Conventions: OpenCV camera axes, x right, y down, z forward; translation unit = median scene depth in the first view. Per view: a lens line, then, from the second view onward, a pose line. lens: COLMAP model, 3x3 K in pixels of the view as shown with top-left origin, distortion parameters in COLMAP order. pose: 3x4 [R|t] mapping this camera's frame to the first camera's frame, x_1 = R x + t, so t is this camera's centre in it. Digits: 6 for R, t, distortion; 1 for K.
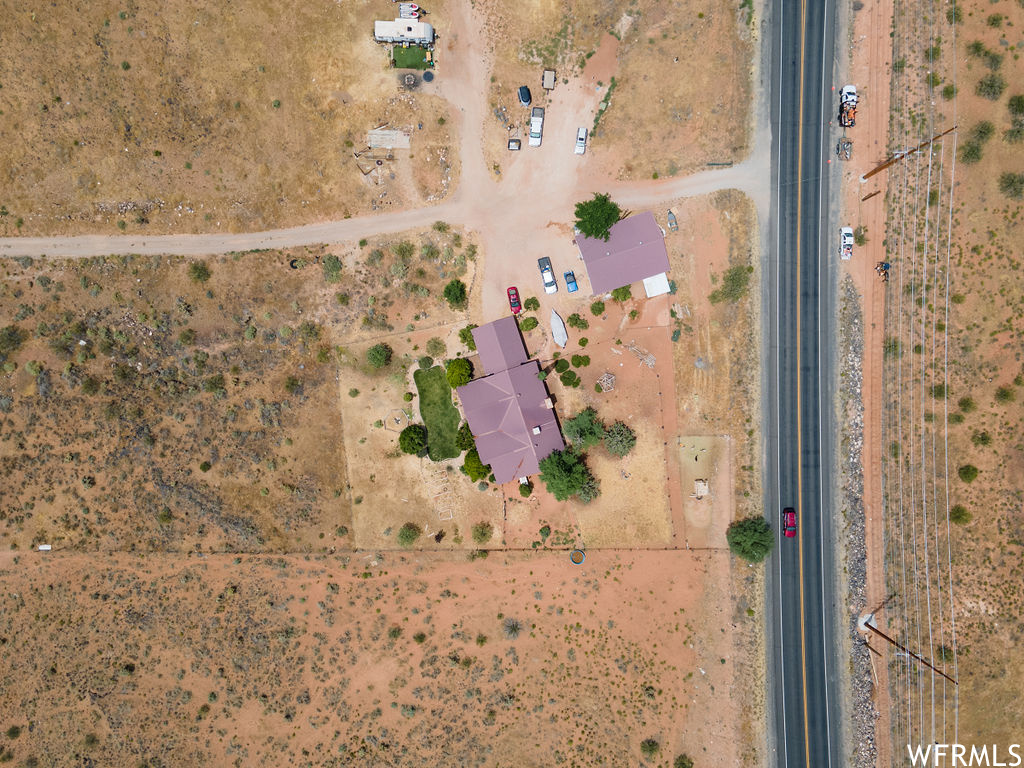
lens RADIAL K [[747.4, 0, 510.0], [0, 747.4, 382.4], [0, 0, 1]] dist [0.037596, 0.021585]
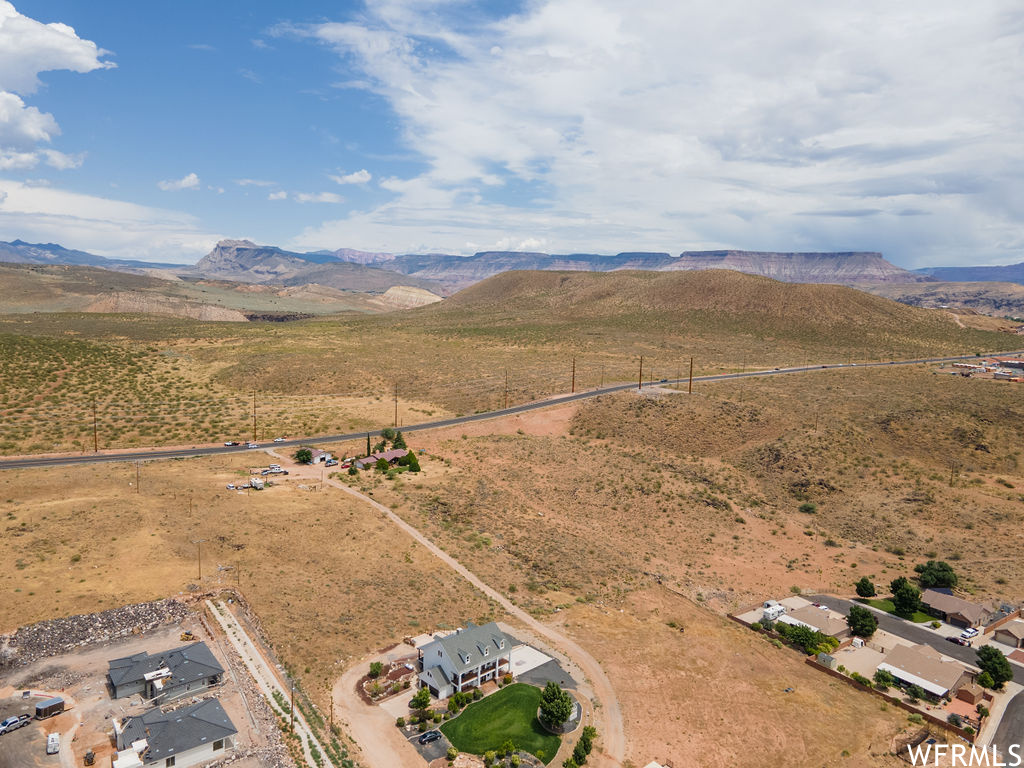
lens RADIAL K [[755.8, 0, 510.4], [0, 755.8, 357.0], [0, 0, 1]] dist [0.040736, 0.009212]
pose [[-0.588161, -0.105923, 0.801778, -2.319022], [0.808011, -0.034764, 0.588141, -1.145880], [-0.034425, 0.993766, 0.106034, 0.343004]]
